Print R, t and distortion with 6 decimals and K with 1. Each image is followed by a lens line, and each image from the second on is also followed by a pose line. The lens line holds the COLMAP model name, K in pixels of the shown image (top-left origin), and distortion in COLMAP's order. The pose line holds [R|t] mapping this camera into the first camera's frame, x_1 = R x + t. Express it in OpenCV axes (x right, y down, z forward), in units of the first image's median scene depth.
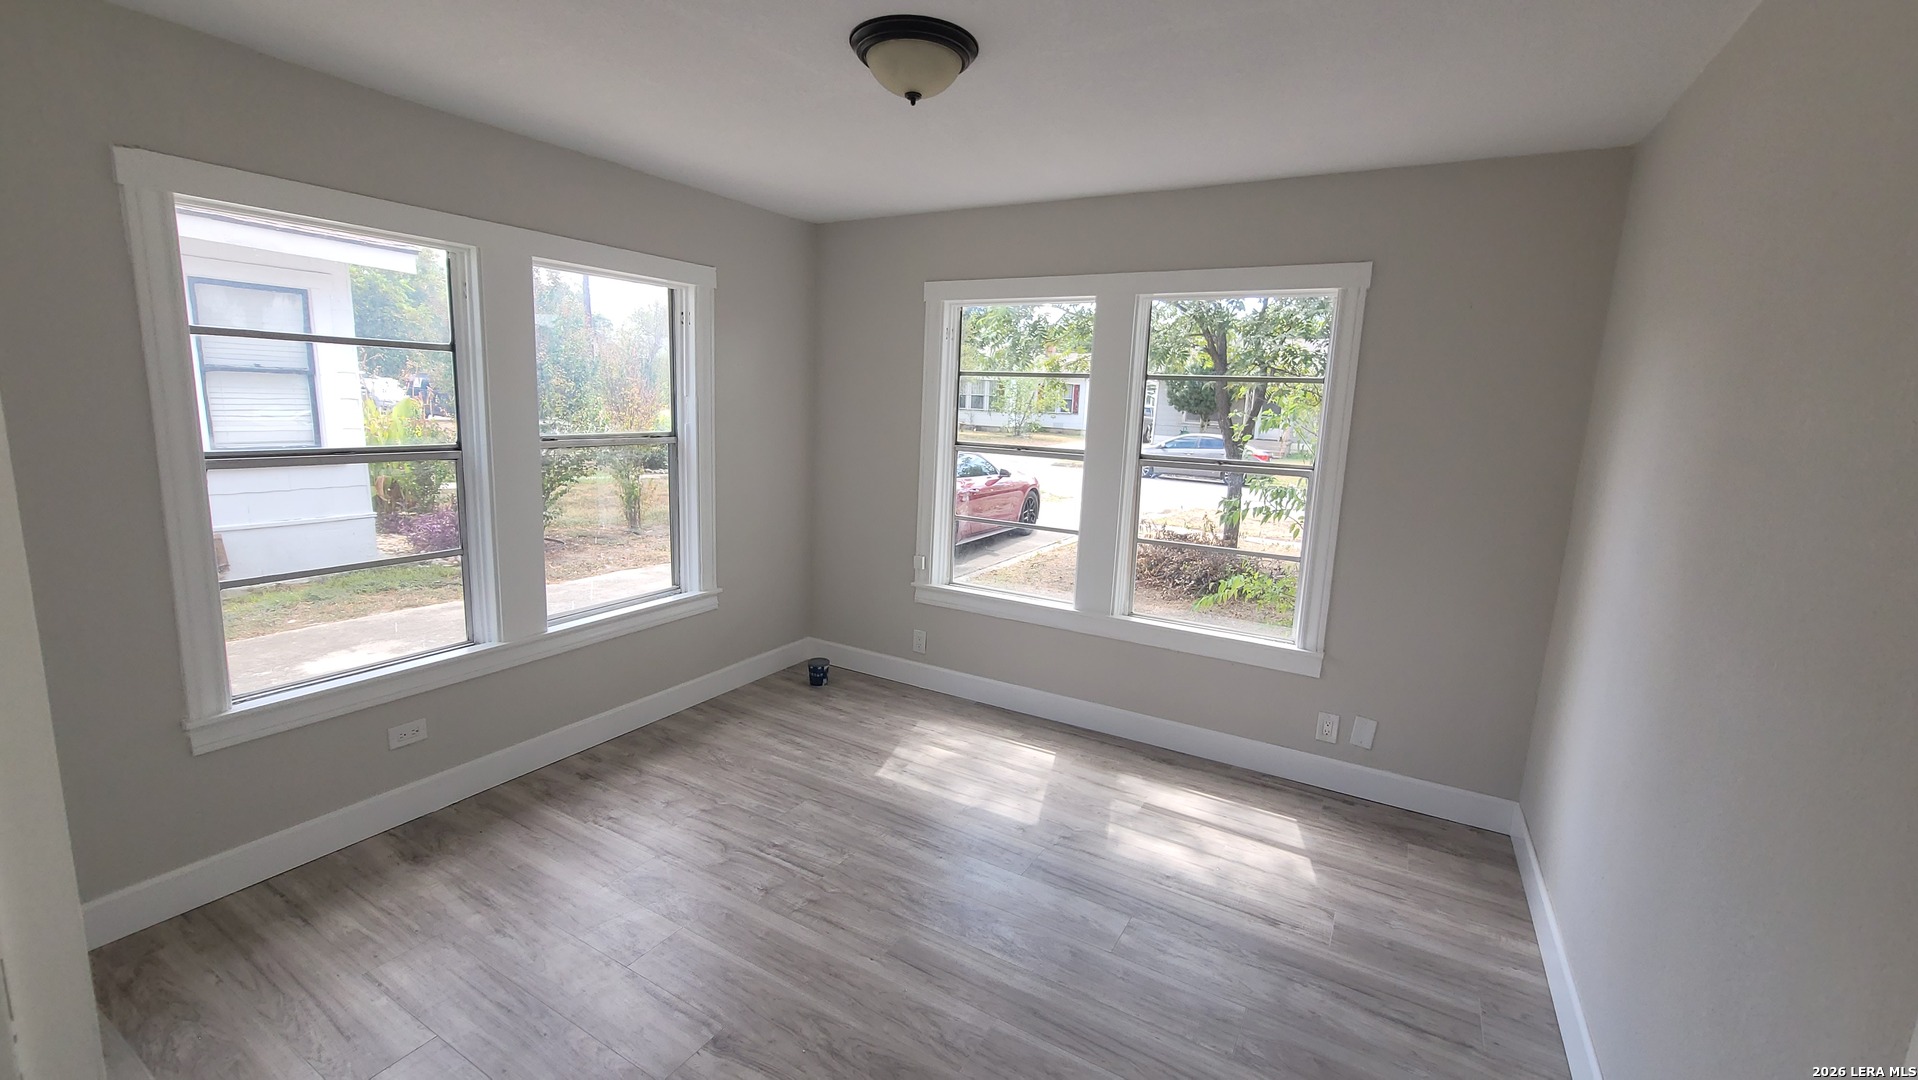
lens RADIAL K [[782.3, 0, 945.8], [0, 782.3, 542.3], [0, 0, 1]] dist [-0.001266, -0.000210]
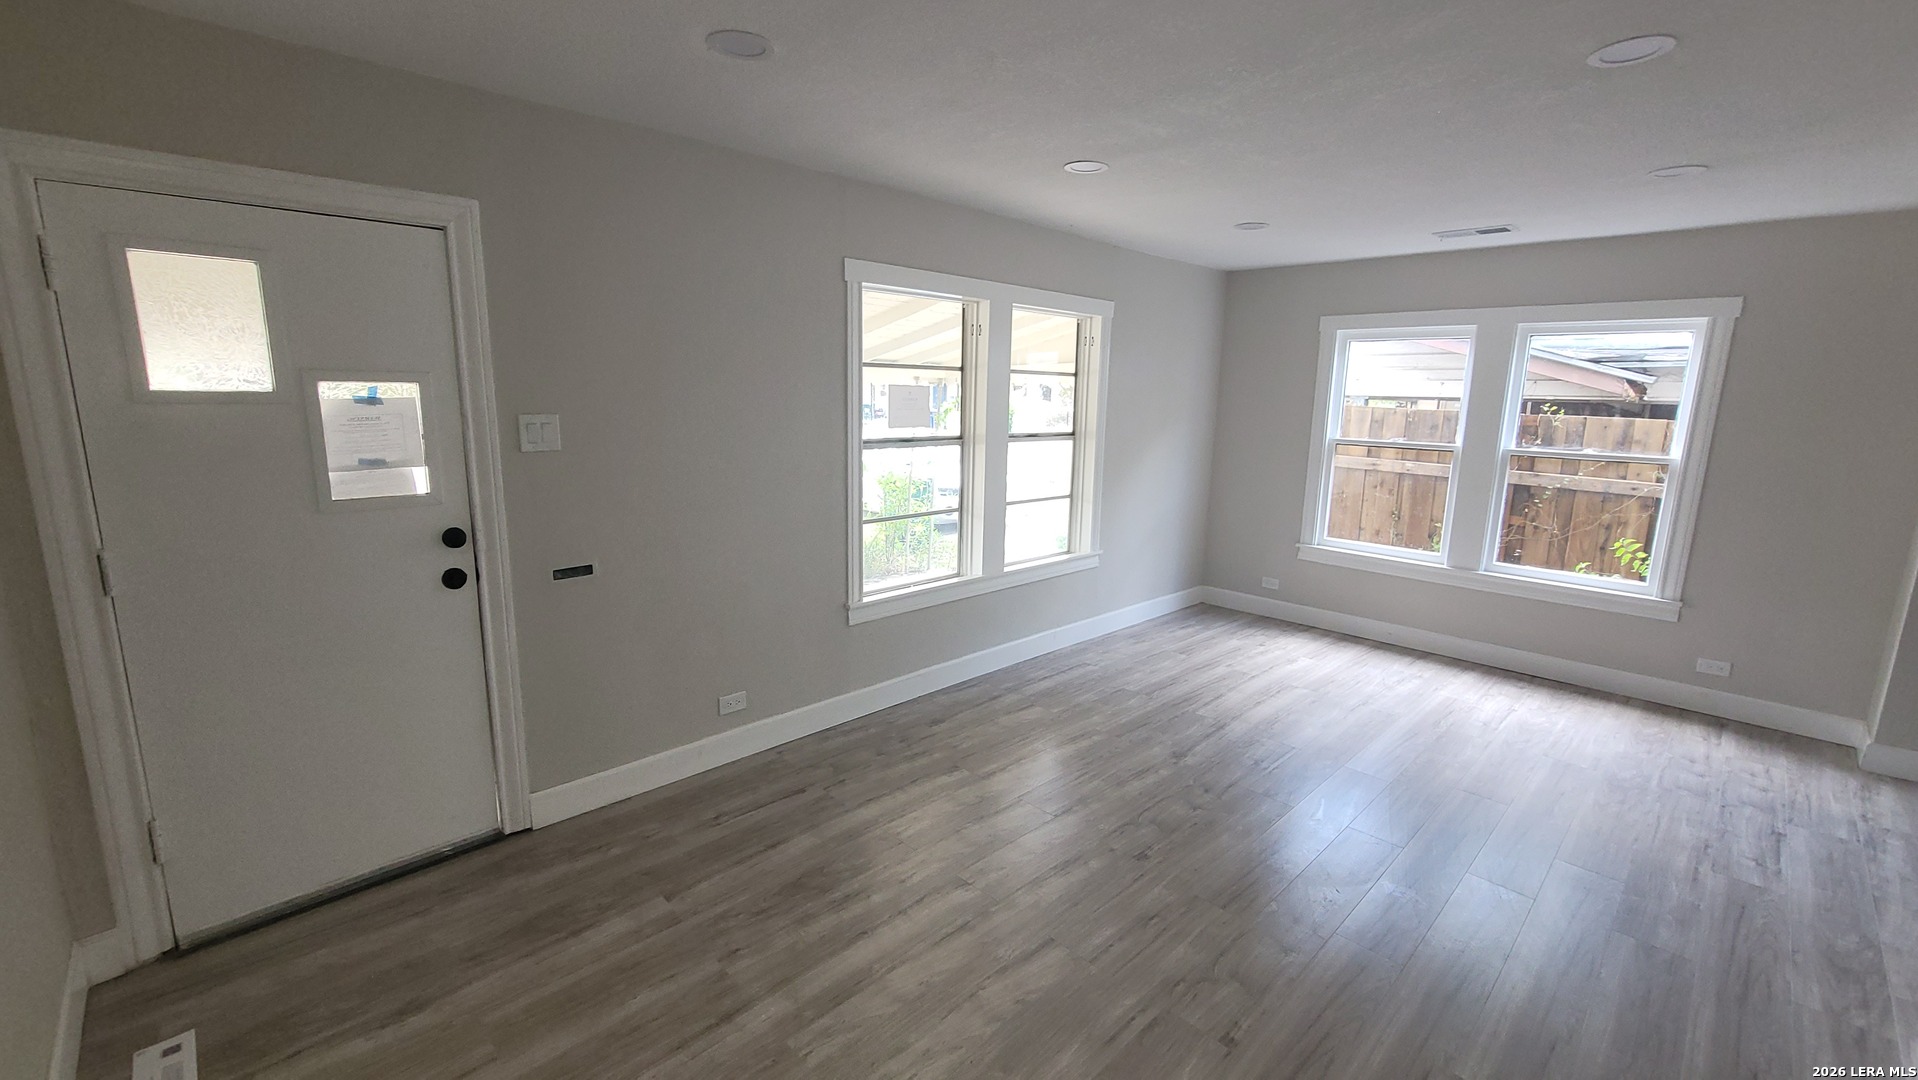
lens RADIAL K [[782.3, 0, 969.2], [0, 782.3, 530.4], [0, 0, 1]] dist [-0.001266, -0.000210]
pose [[0.967505, 0.031390, -0.250896, -0.215769], [-0.035657, 0.999286, -0.012482, 0.059335], [0.250325, 0.021023, 0.967933, -0.346385]]
